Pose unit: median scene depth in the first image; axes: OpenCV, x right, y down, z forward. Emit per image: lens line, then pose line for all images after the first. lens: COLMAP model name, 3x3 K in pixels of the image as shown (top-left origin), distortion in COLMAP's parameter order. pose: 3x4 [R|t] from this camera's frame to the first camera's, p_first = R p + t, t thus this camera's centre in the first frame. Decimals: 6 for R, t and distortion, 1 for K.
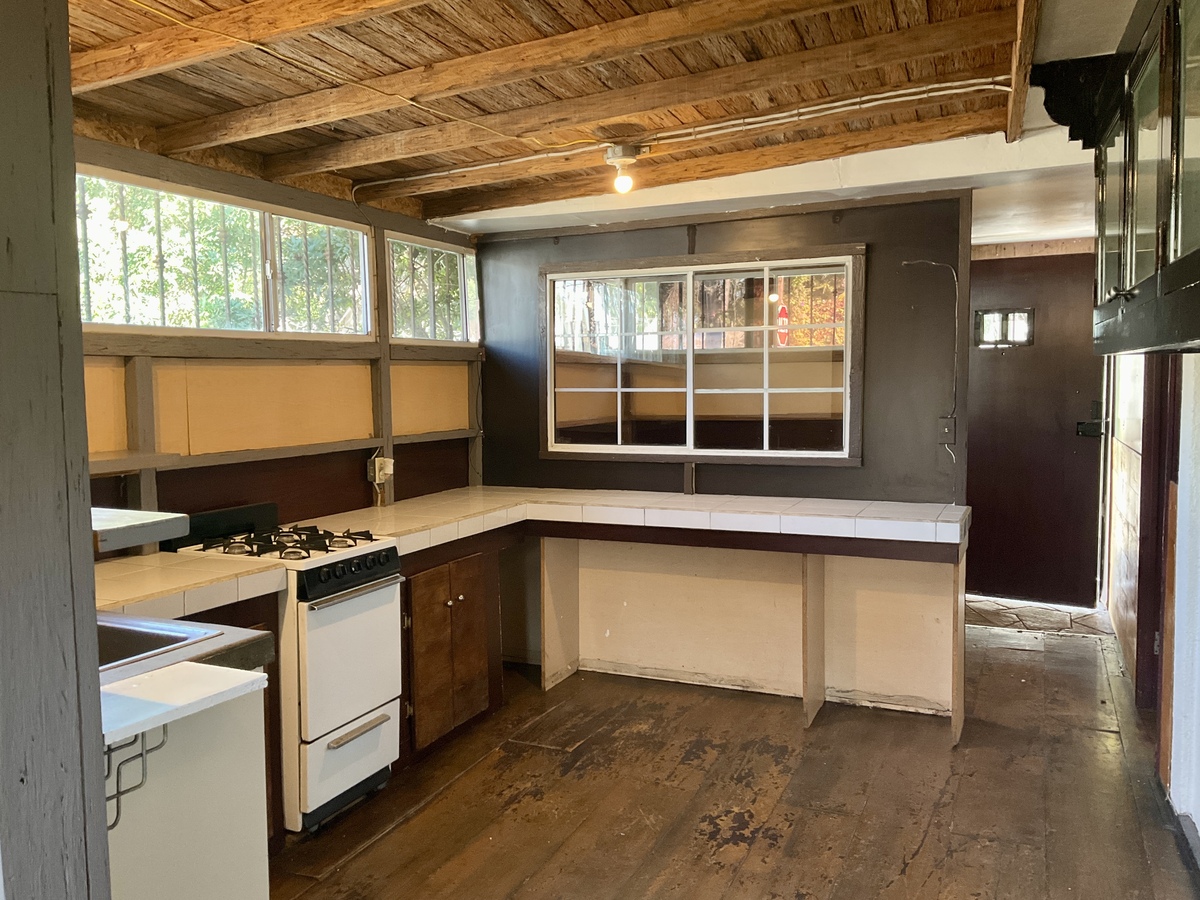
lens RADIAL K [[999.8, 0, 600.0], [0, 999.8, 450.0], [0, 0, 1]] dist [0.088740, -0.155889]
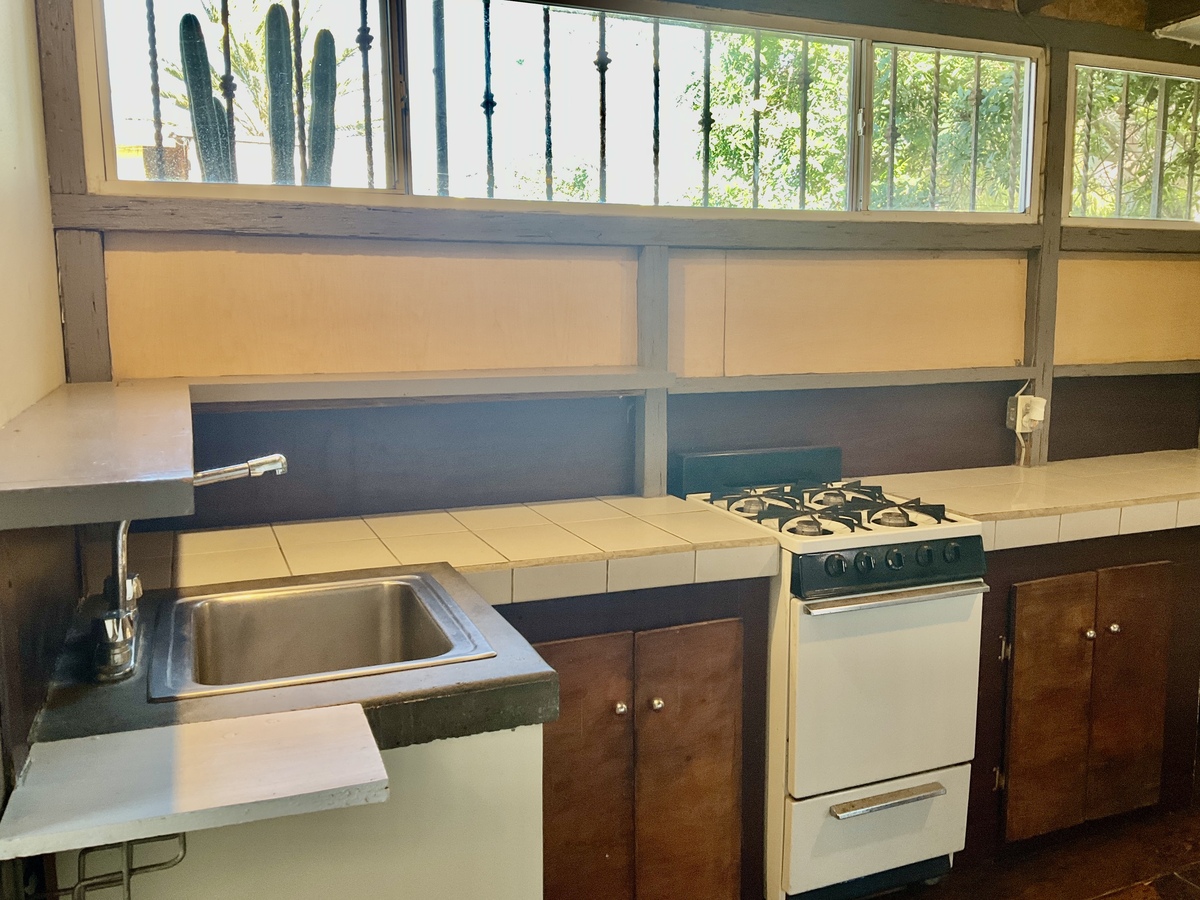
lens RADIAL K [[1005.3, 0, 600.0], [0, 1005.3, 450.0], [0, 0, 1]] dist [0.088034, -0.128221]
pose [[0.723715, 0.107070, -0.681743, 0.052855], [-0.055786, 0.993734, 0.096850, -0.007155], [0.687841, -0.032060, 0.725153, 0.333229]]
